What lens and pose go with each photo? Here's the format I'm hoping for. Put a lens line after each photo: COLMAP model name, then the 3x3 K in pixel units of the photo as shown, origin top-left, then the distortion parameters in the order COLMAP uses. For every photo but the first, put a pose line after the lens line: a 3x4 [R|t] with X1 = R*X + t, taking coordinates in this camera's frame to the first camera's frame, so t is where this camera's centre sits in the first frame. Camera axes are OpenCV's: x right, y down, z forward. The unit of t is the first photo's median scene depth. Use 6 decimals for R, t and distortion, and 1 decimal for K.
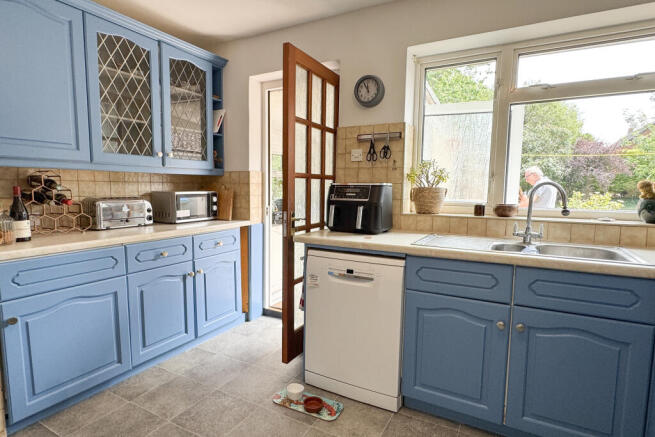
lens RADIAL K [[349.0, 0, 327.5], [0, 349.0, 218.5], [0, 0, 1]] dist [-0.000940, -0.000108]
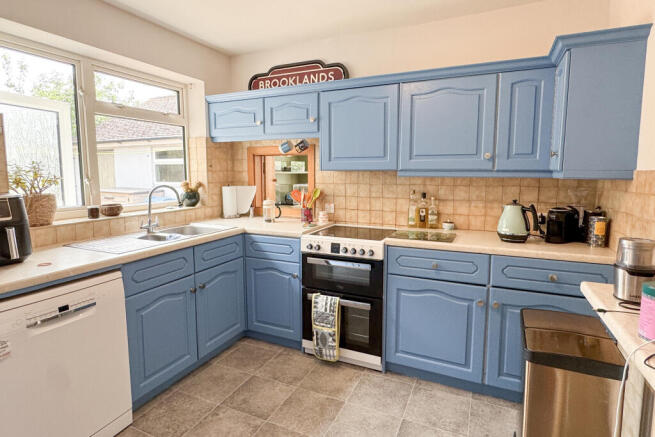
lens RADIAL K [[346.8, 0, 327.6], [0, 346.8, 206.1], [0, 0, 1]] dist [0.000070, 0.000008]
pose [[-0.060054, -0.109105, 0.992214, -0.736836], [0.095675, 0.988803, 0.114521, -0.112964], [-0.993599, 0.101807, -0.048943, 0.421480]]
